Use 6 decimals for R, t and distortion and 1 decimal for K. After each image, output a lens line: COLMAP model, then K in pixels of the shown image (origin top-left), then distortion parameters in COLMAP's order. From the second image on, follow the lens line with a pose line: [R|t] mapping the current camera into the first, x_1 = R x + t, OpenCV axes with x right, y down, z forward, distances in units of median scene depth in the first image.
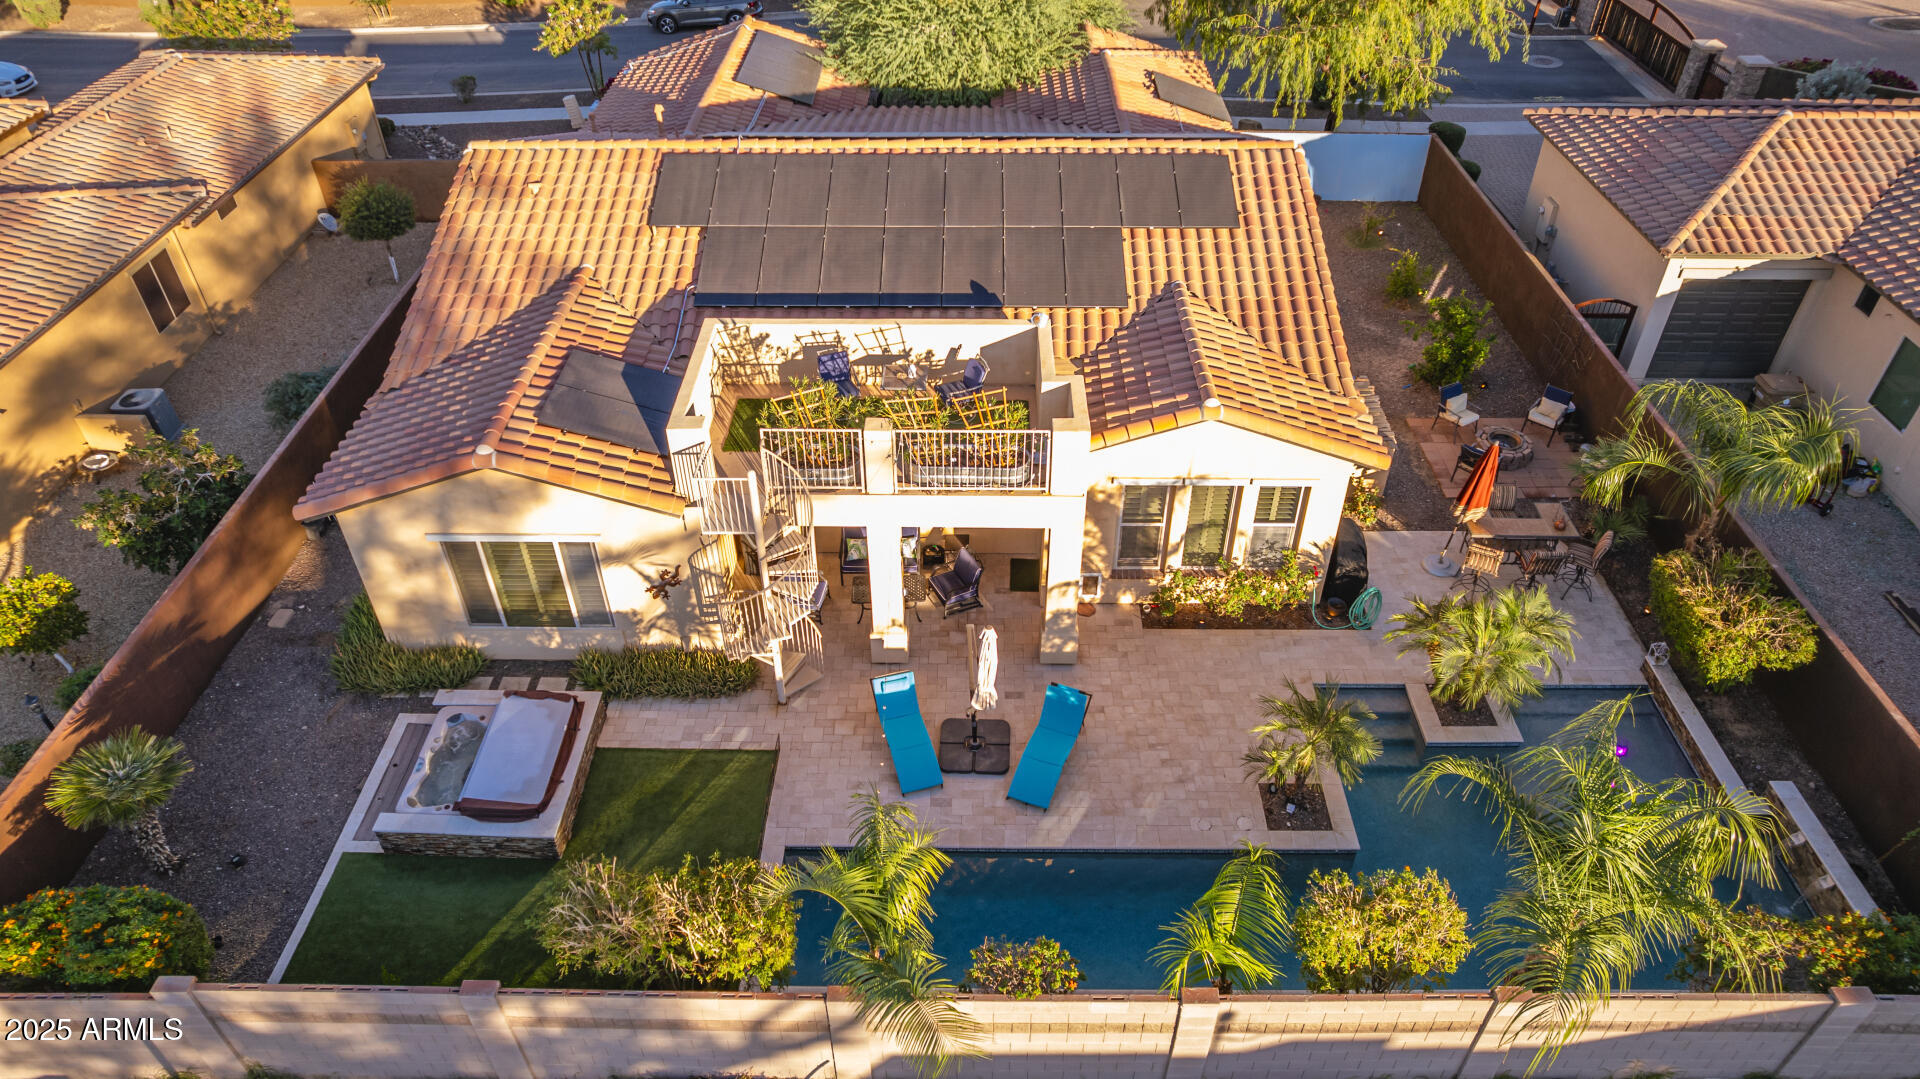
lens RADIAL K [[1232.0, 0, 964.8], [0, 1232.0, 540.3], [0, 0, 1]] dist [-0.074980, 0.072969]
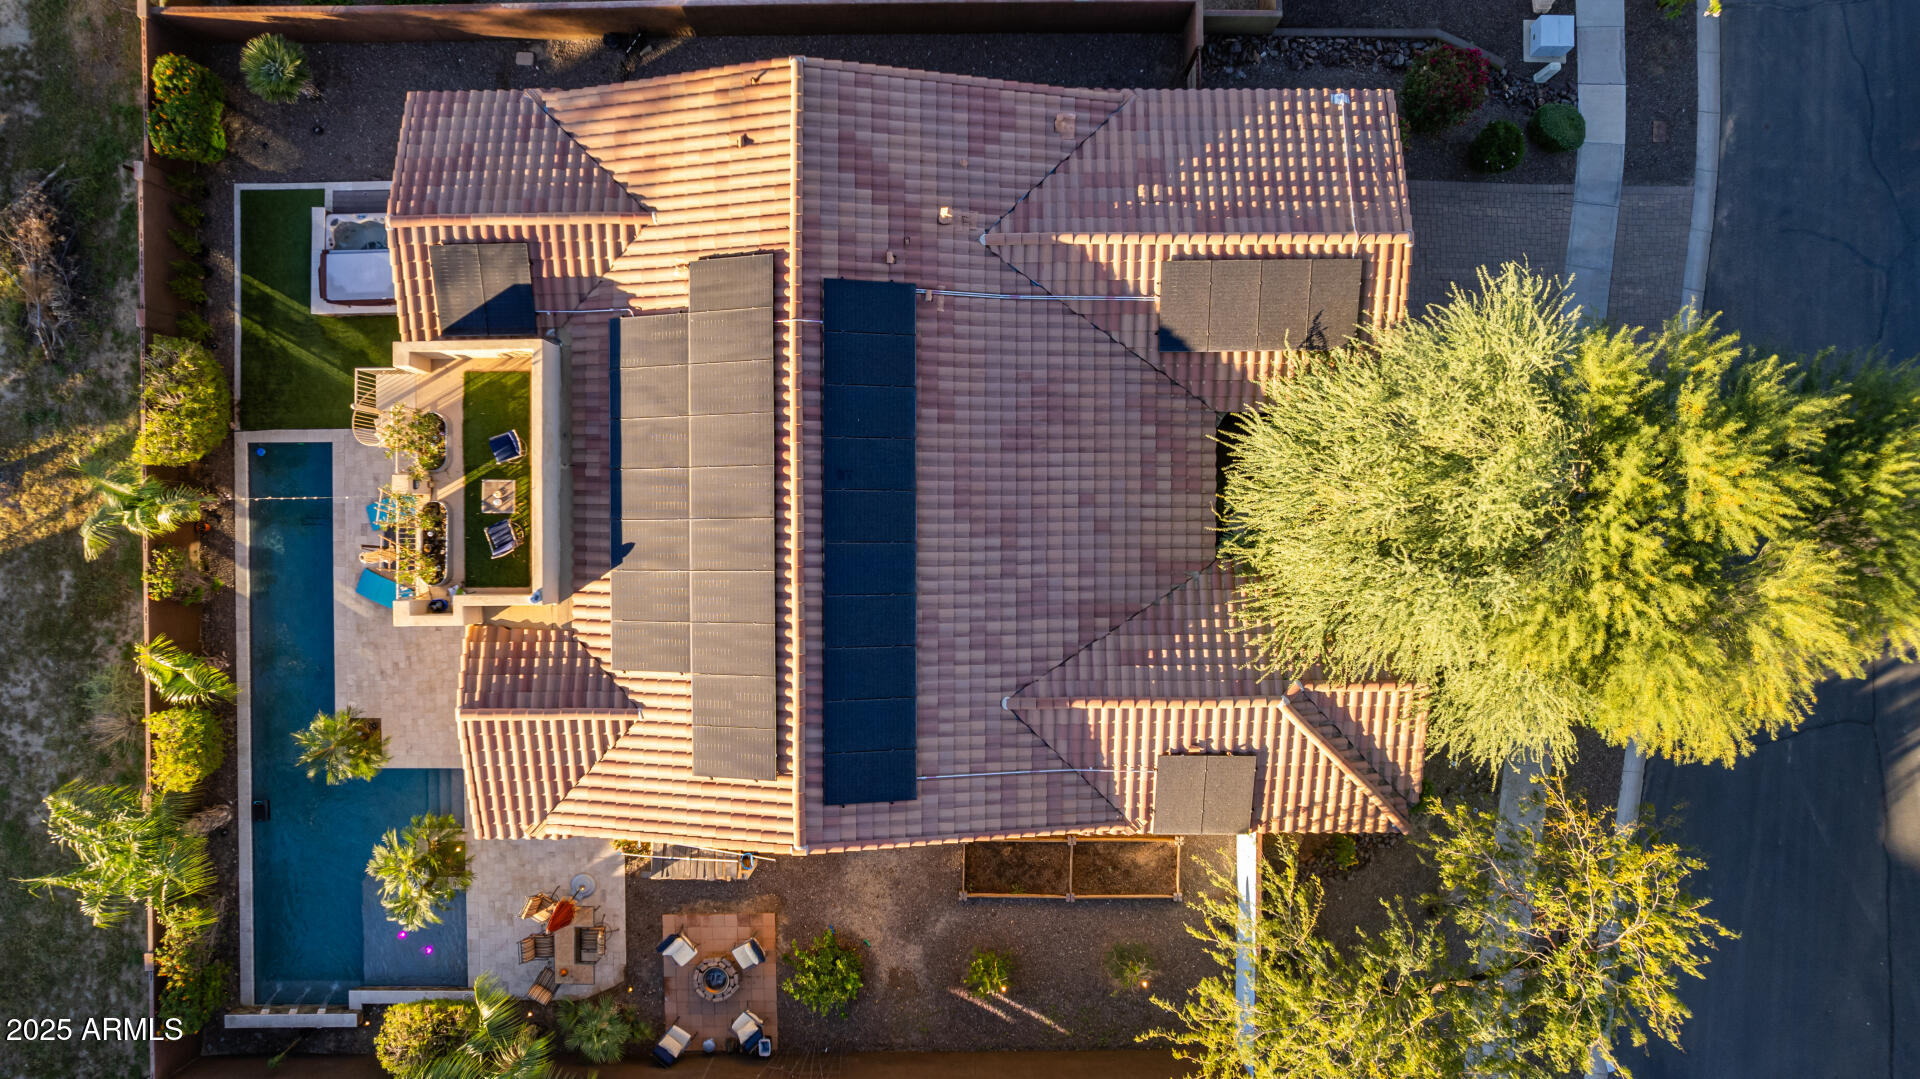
lens RADIAL K [[1232.0, 0, 959.4], [0, 1232.0, 551.0], [0, 0, 1]] dist [-0.074980, 0.072969]
pose [[0.016561, 0.999793, 0.011826, 0.004155], [-0.624916, 0.001117, 0.780691, -1.501398], [0.780516, -0.020319, 0.624805, 0.546691]]
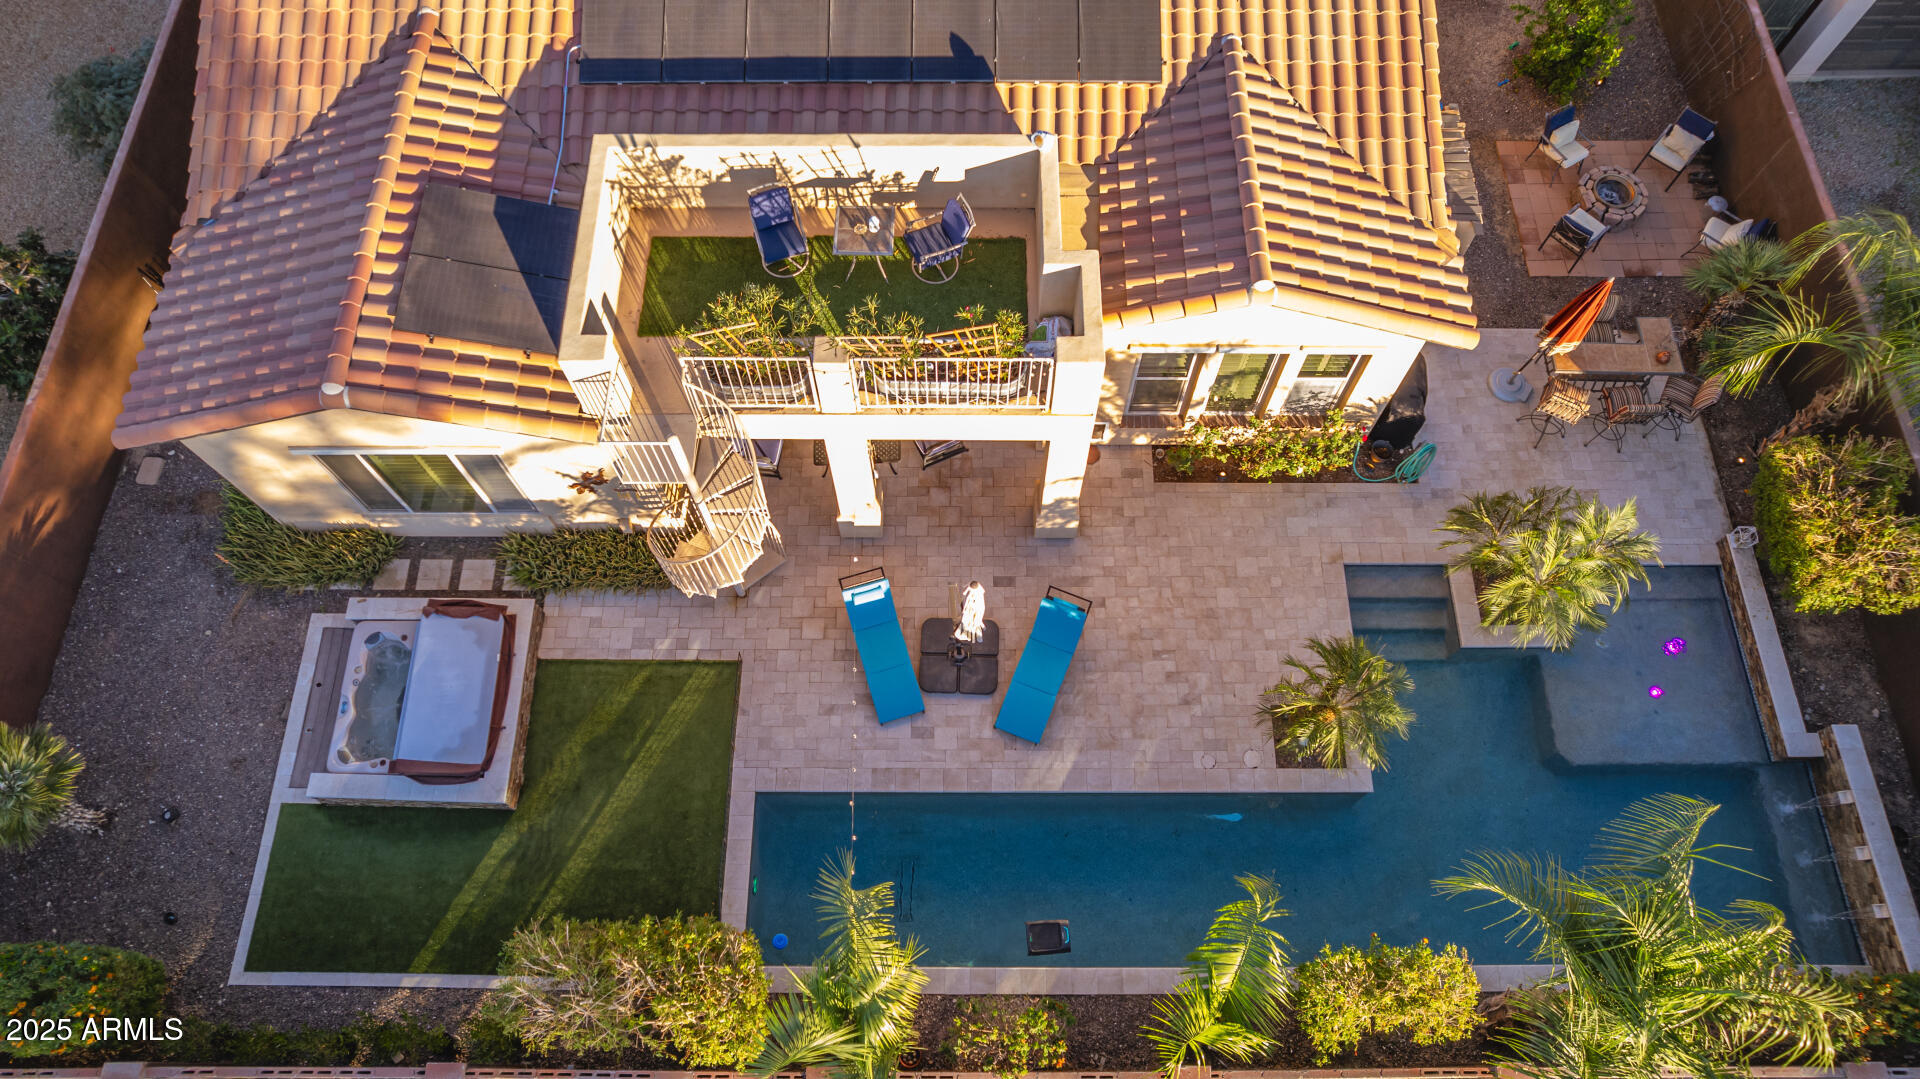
lens RADIAL K [[1232.0, 0, 965.2], [0, 1232.0, 551.1], [0, 0, 1]] dist [-0.074980, 0.072969]
pose [[0.999953, -0.007676, 0.005843, 0.007378], [0.004163, 0.889722, 0.456483, -0.299674], [-0.008702, -0.456437, 0.889713, 0.227820]]
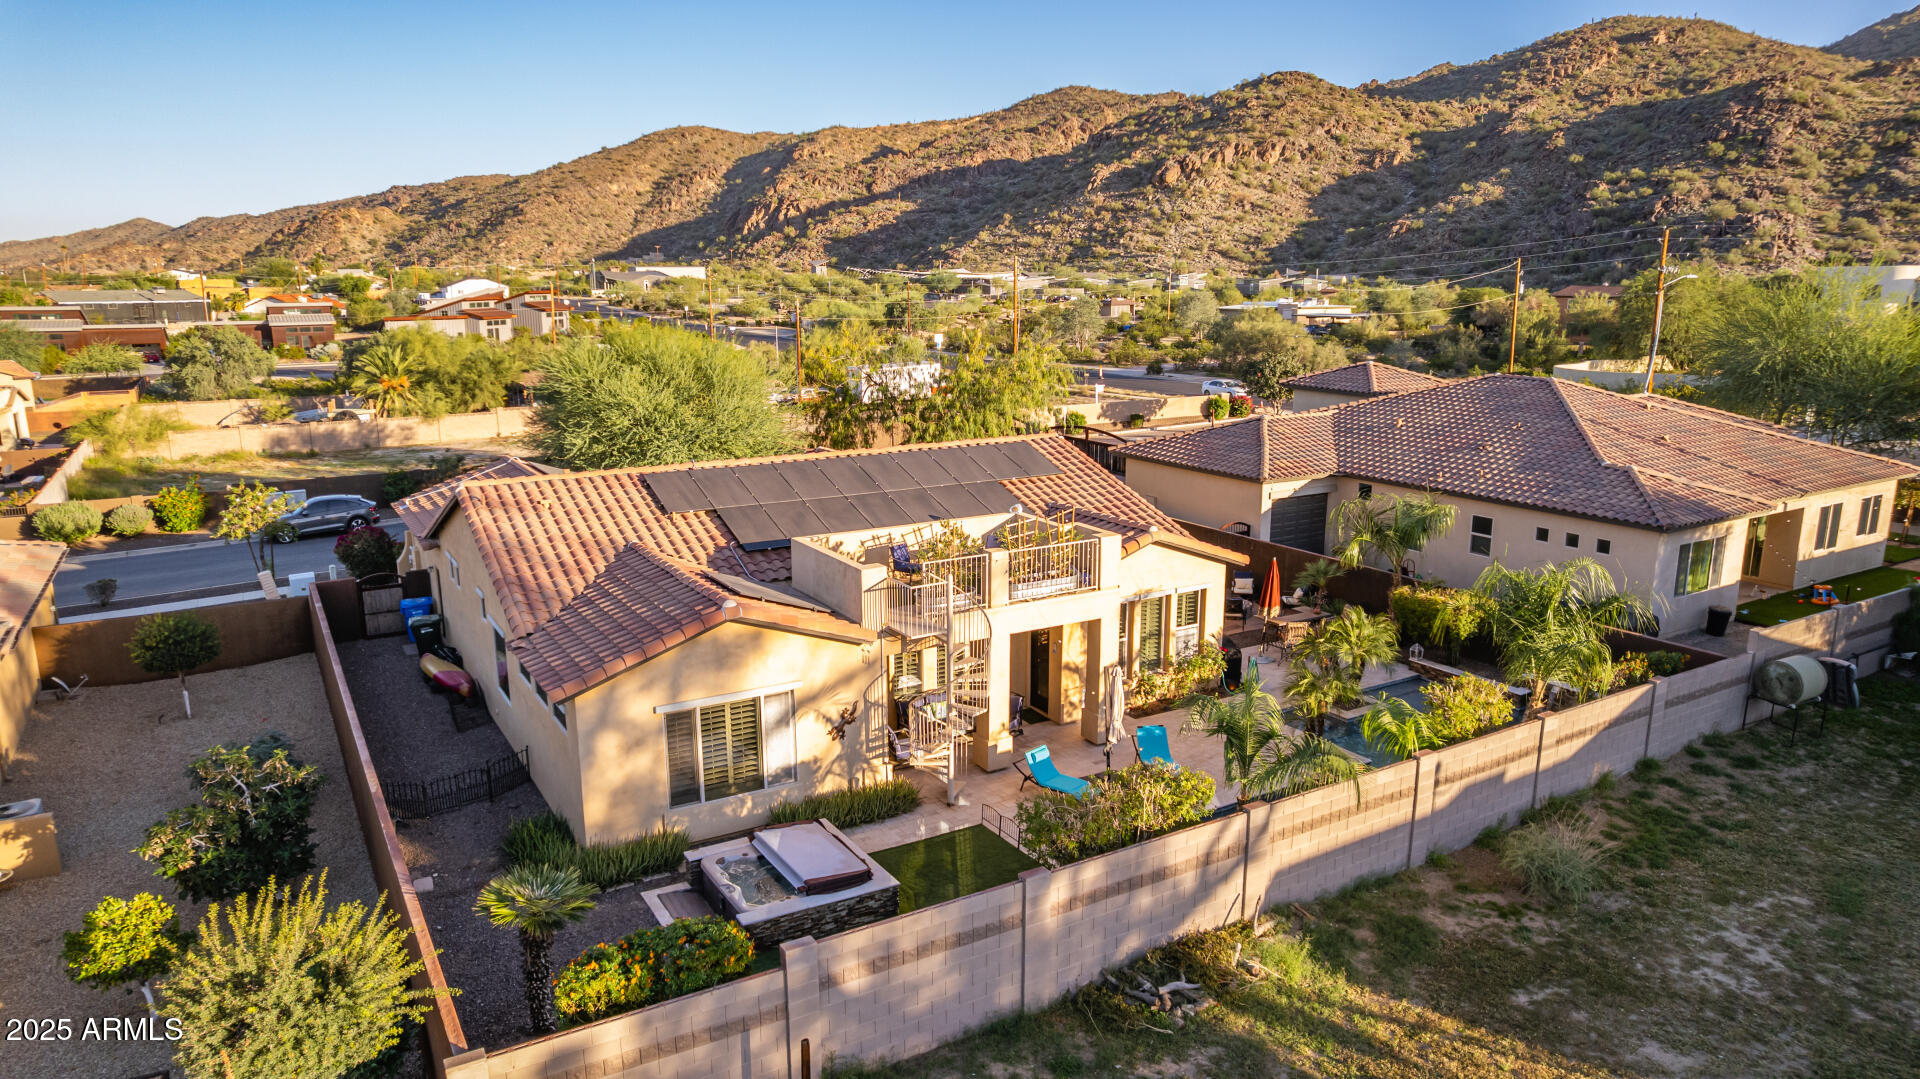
lens RADIAL K [[1232.0, 0, 960.1], [0, 1232.0, 539.7], [0, 0, 1]] dist [-0.074980, 0.072969]
pose [[0.848563, -0.107533, 0.518051, -0.740772], [0.331602, 0.871057, -0.362354, 0.347443], [-0.412287, 0.479267, 0.774805, -0.055117]]
